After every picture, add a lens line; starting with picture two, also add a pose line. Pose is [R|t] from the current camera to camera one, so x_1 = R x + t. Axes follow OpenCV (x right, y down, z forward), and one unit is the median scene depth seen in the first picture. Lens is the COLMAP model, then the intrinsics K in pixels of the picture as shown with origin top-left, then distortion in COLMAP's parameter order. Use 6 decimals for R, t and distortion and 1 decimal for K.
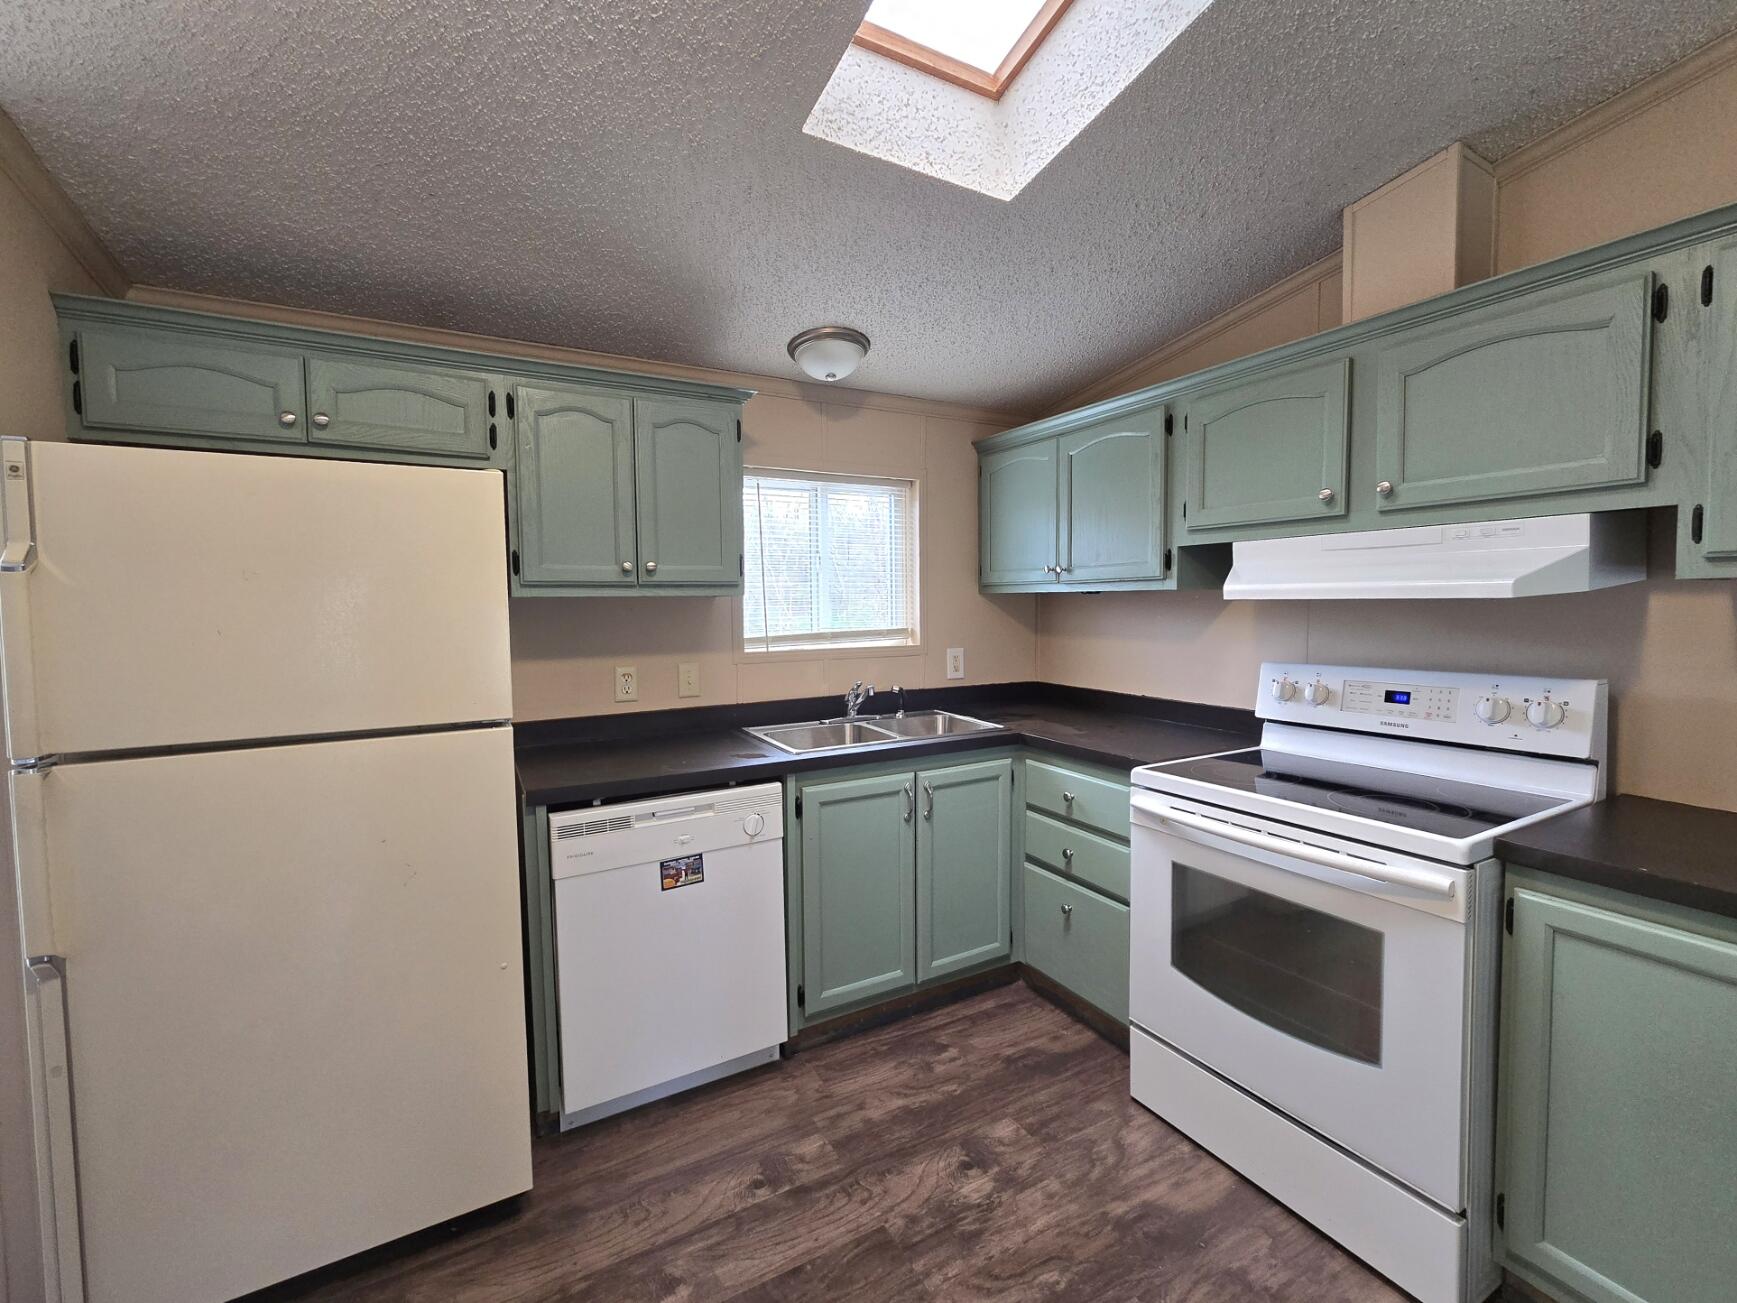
lens RADIAL K [[764.9, 0, 868.5], [0, 764.9, 651.5], [0, 0, 1]] dist [0.002423, 0.000326]
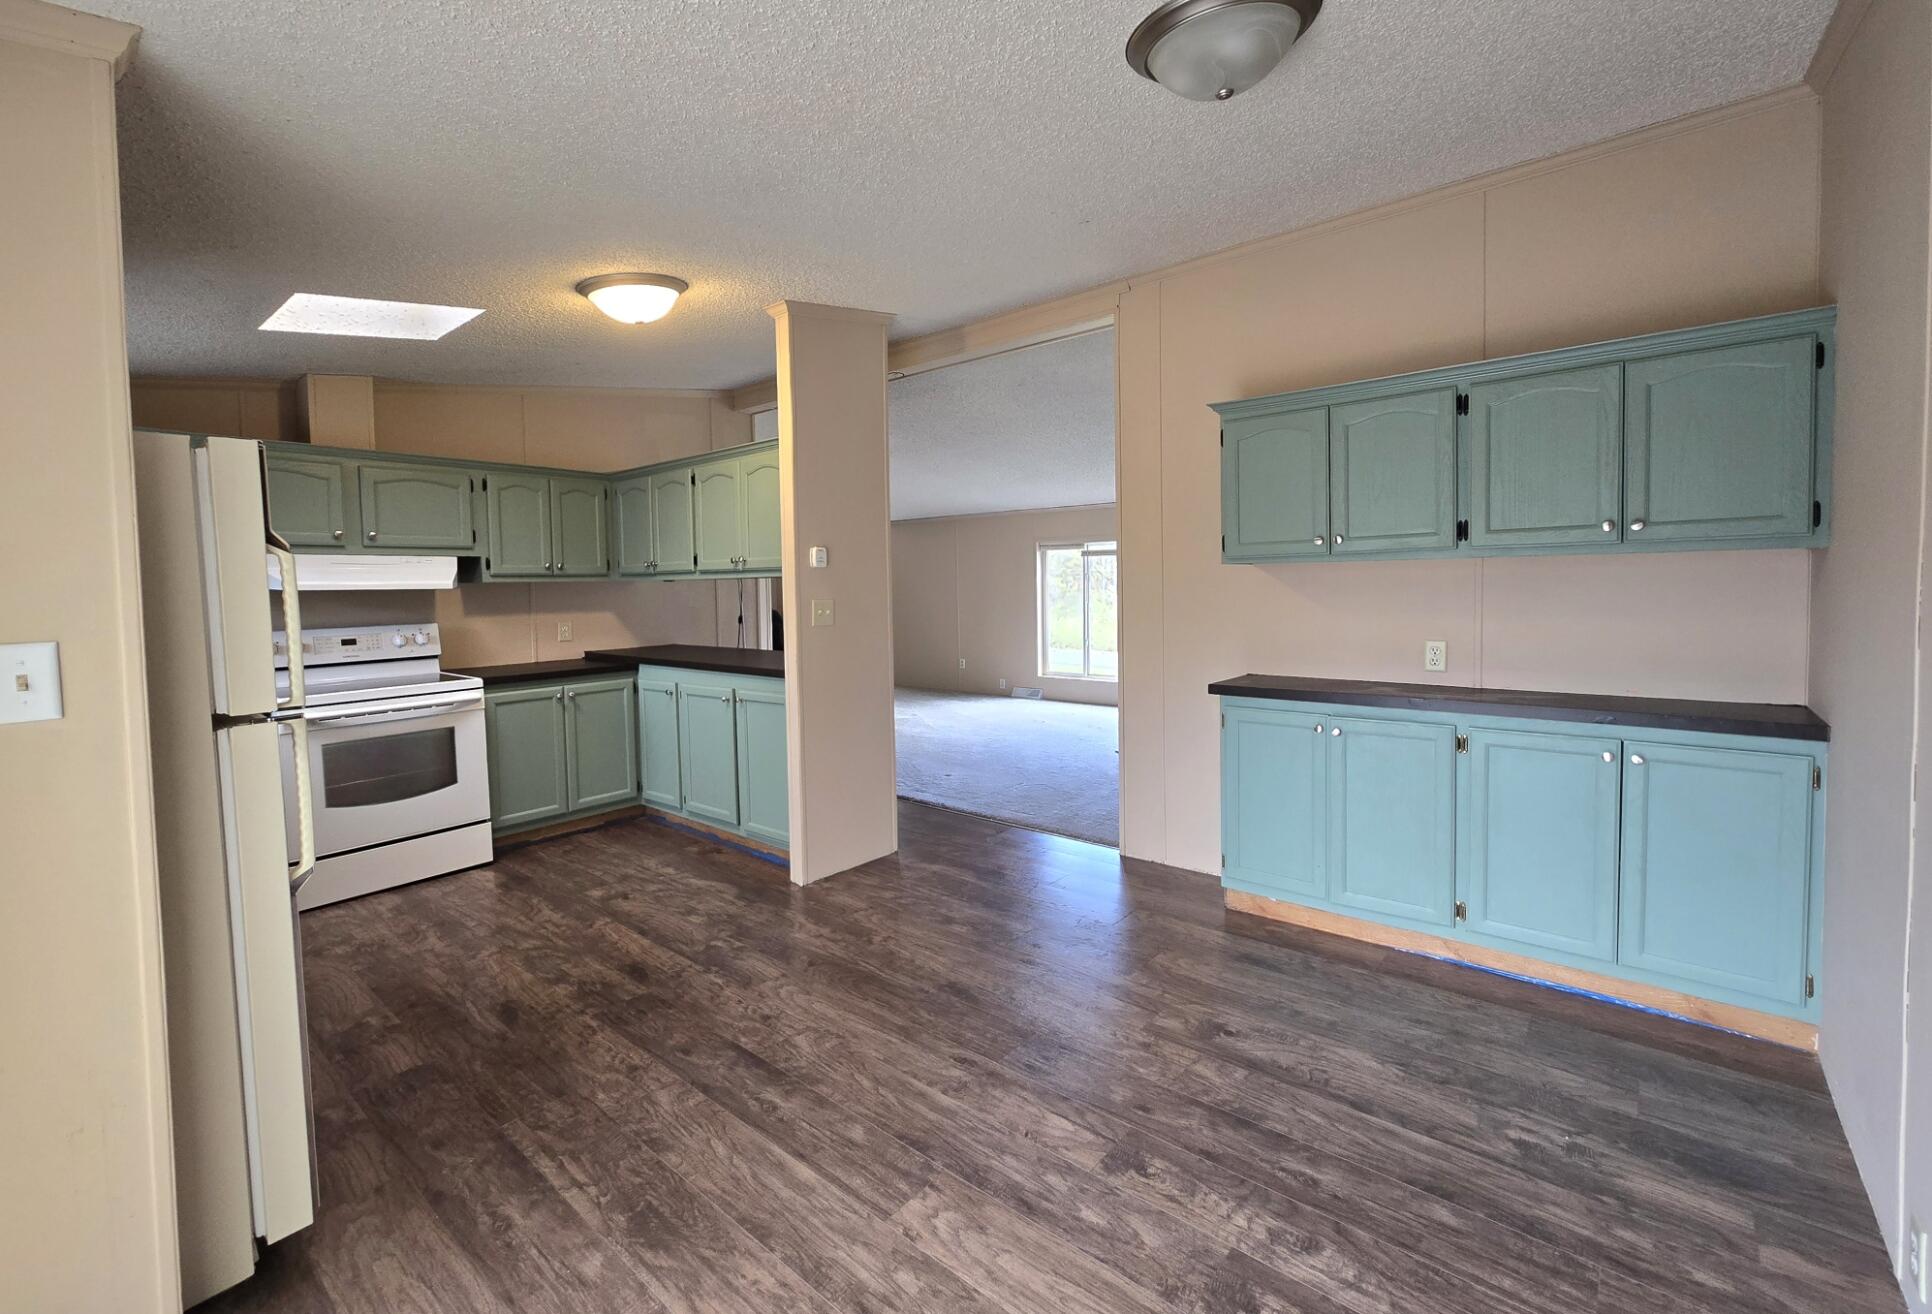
lens RADIAL K [[784.7, 0, 959.9], [0, 784.7, 611.3], [0, 0, 1]] dist [-0.001765, -0.000225]
pose [[-0.352808, -0.017765, 0.935527, -1.687443], [0.079666, 0.995619, 0.048950, 0.009011], [-0.932298, 0.091799, -0.349847, 0.265617]]
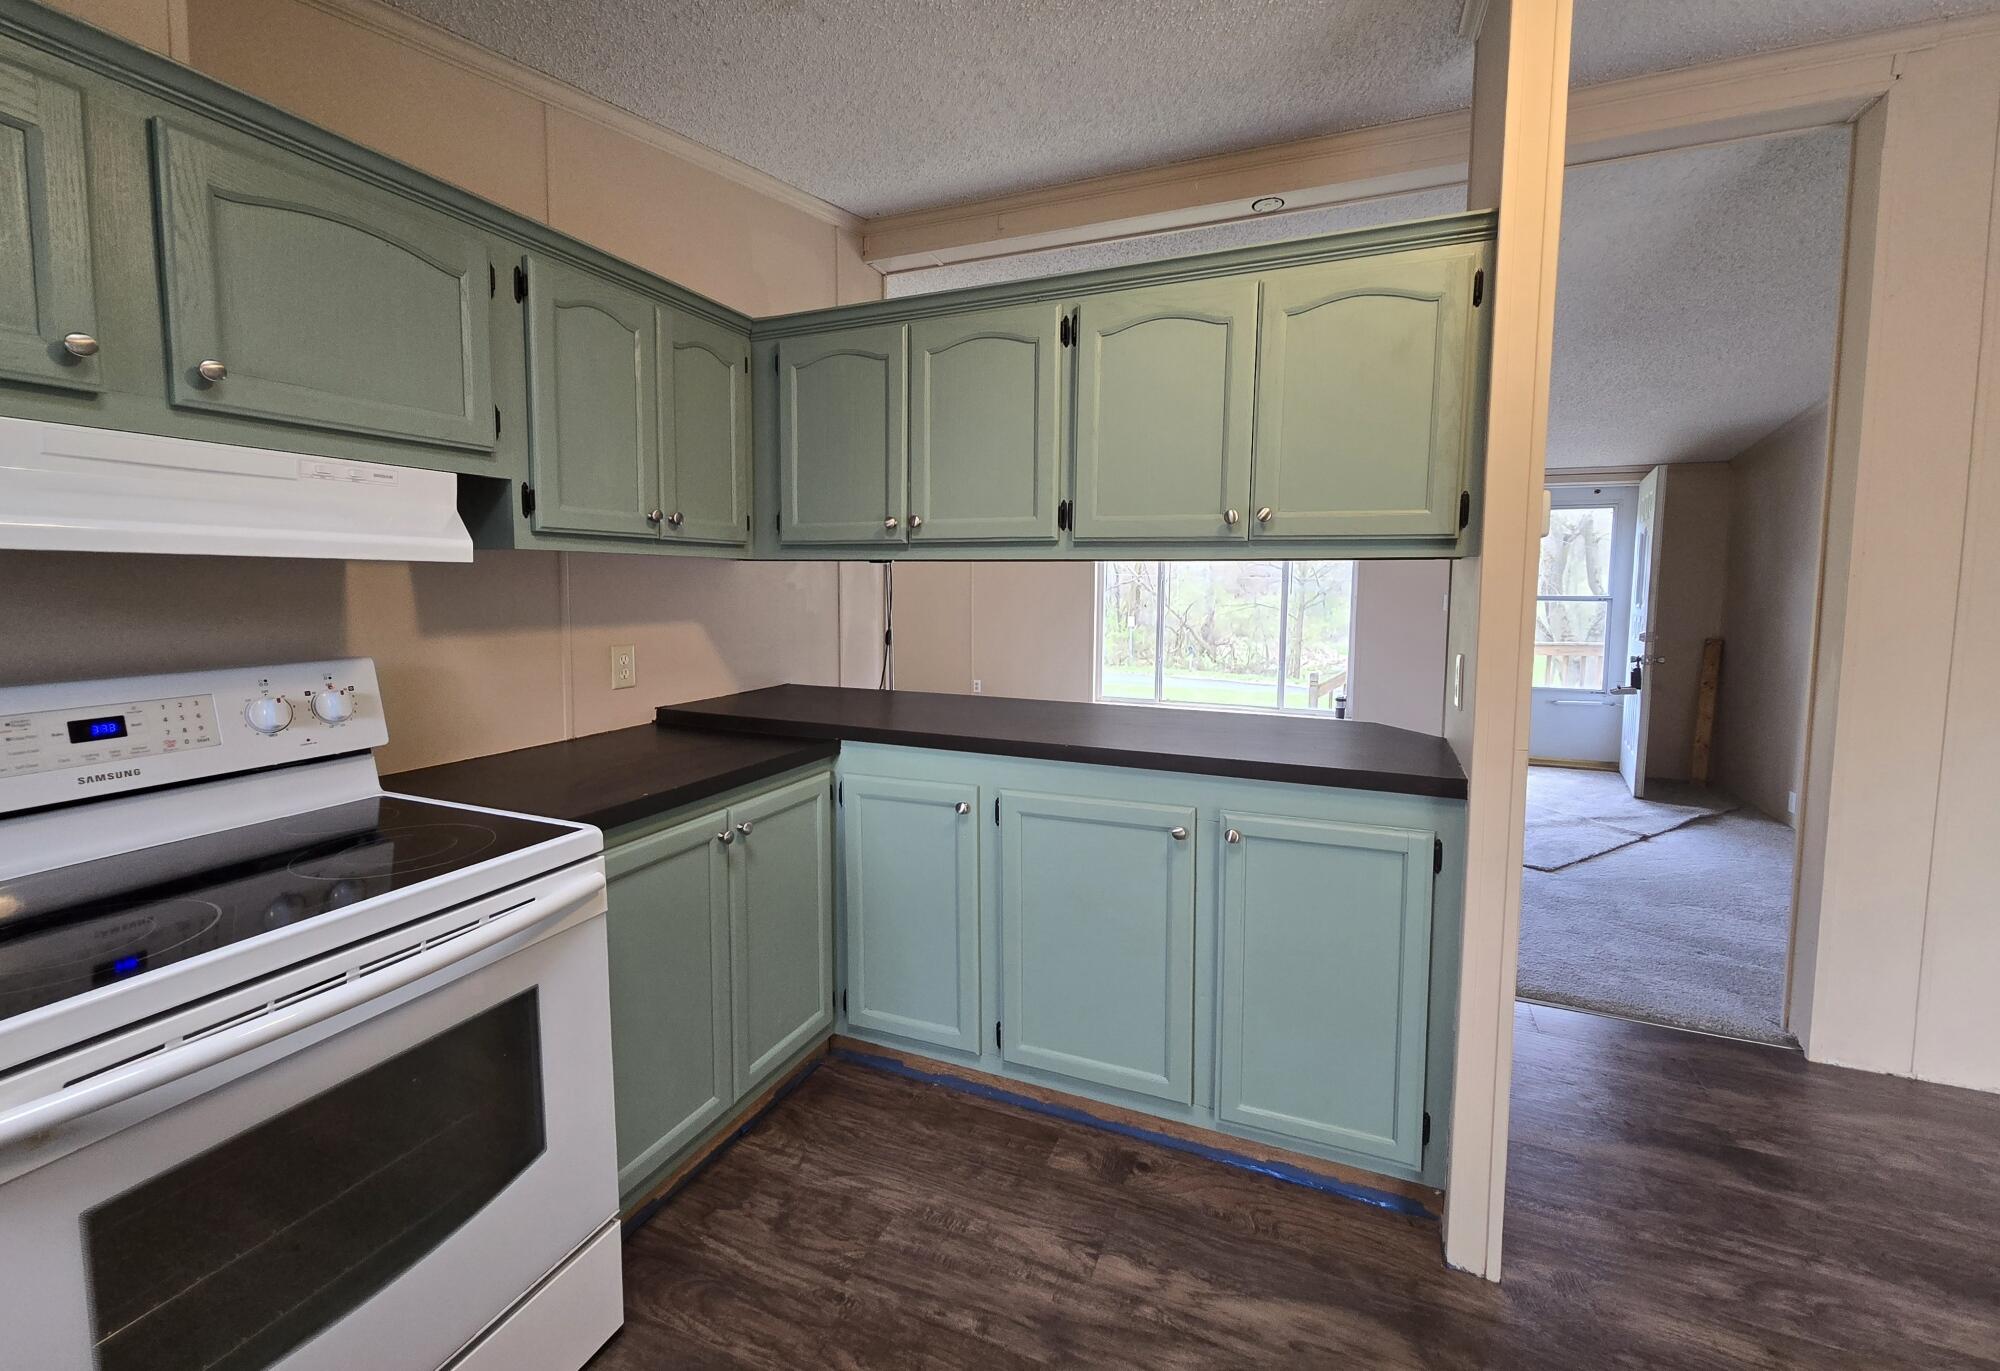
lens RADIAL K [[820.2, 0, 991.4], [0, 820.2, 641.8], [0, 0, 1]] dist [-0.000317, 0.000340]
pose [[-0.605873, -0.050537, 0.793955, -0.200763], [0.049980, 0.993591, 0.101385, -0.034486], [-0.793990, 0.101108, -0.599464, 0.844685]]
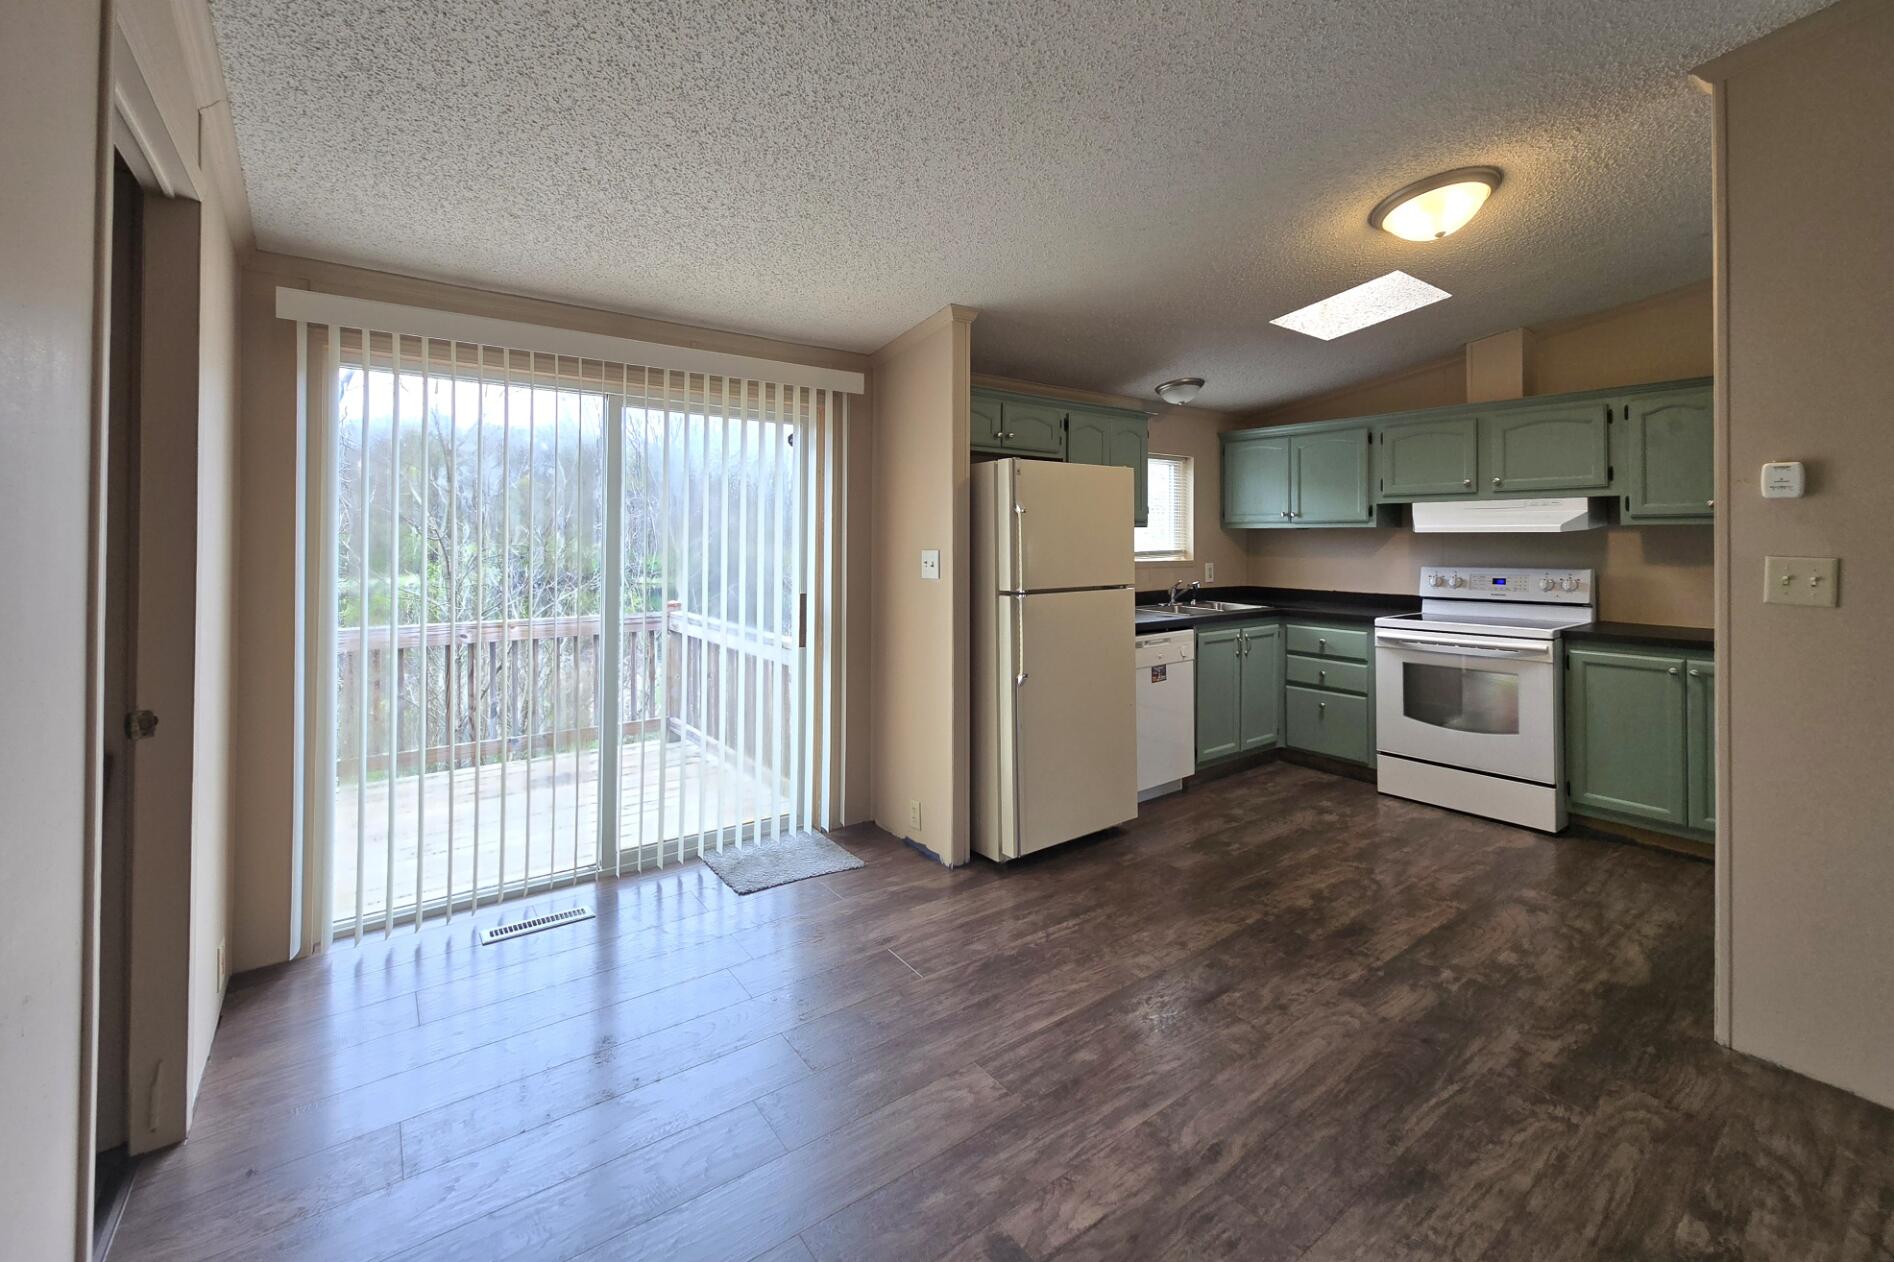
lens RADIAL K [[811.0, 0, 943.6], [0, 811.0, 541.3], [0, 0, 1]] dist [-0.000265, 0.000322]
pose [[0.990831, 0.011407, 0.134625, -1.074955], [-0.003026, 0.998053, -0.062298, 0.093078], [-0.135074, 0.061320, 0.988936, -0.947157]]
